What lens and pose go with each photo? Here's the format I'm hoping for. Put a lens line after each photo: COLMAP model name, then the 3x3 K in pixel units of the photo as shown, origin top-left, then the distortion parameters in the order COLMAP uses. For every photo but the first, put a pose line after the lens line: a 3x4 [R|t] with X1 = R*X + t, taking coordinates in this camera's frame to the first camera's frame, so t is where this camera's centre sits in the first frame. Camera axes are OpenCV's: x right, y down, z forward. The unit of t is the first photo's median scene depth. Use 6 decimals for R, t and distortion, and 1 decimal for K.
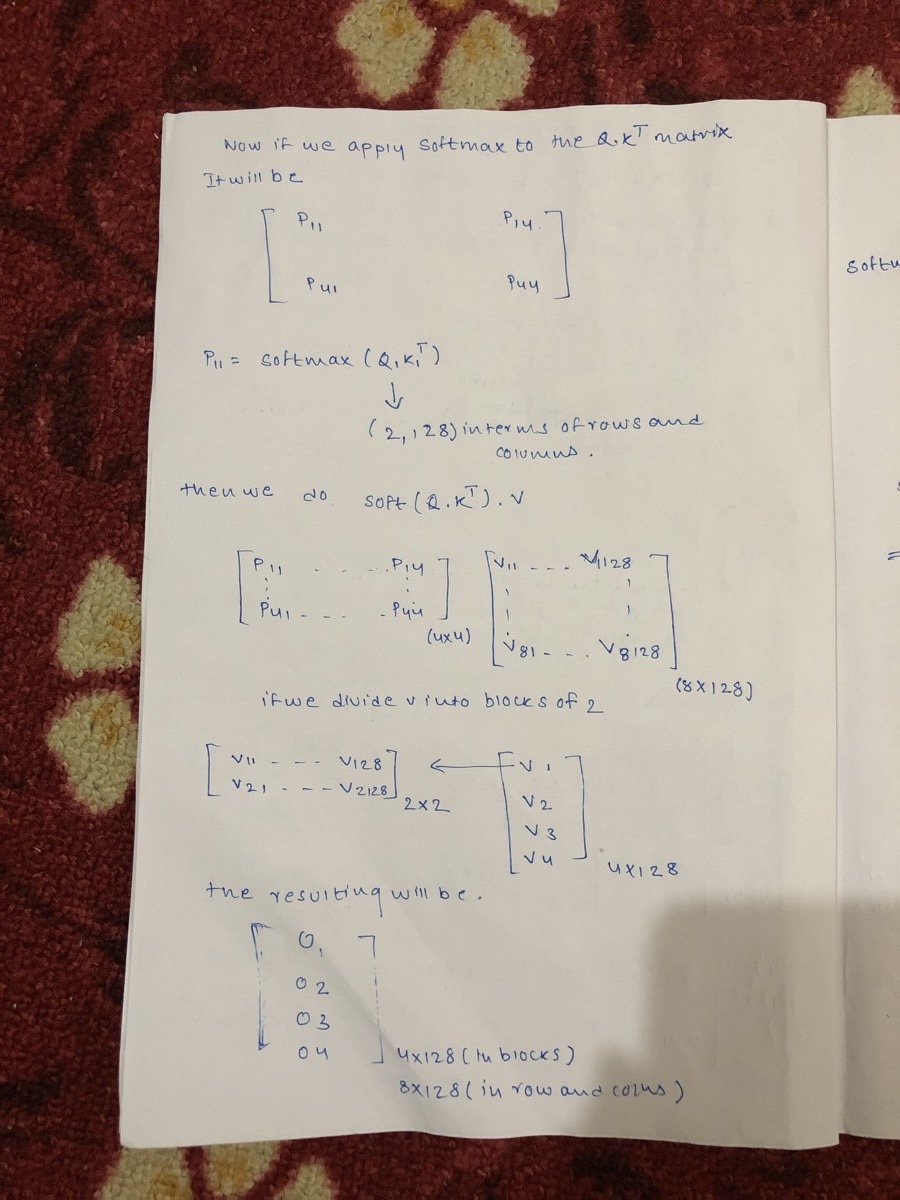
lens RADIAL K [[1009.5, 0, 452.2], [0, 1009.5, 604.4], [0, 0, 1]] dist [0.048376, -0.074259]
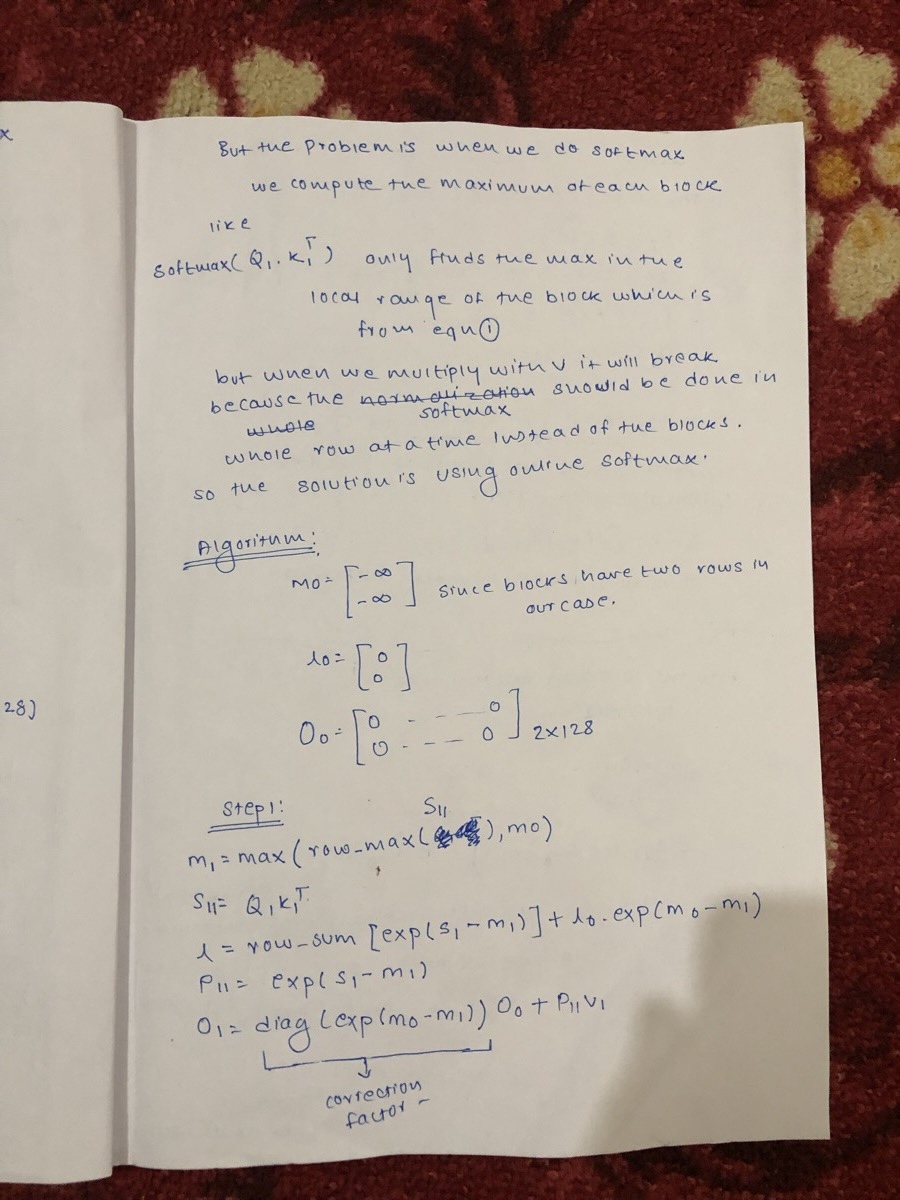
lens RADIAL K [[992.1, 0, 454.7], [0, 992.1, 608.4], [0, 0, 1]] dist [0.041688, -0.054834]
pose [[0.999057, -0.024636, 0.035743, 0.626656], [0.025000, 0.999640, -0.009767, 0.008392], [-0.035490, 0.010651, 0.999313, 0.032824]]
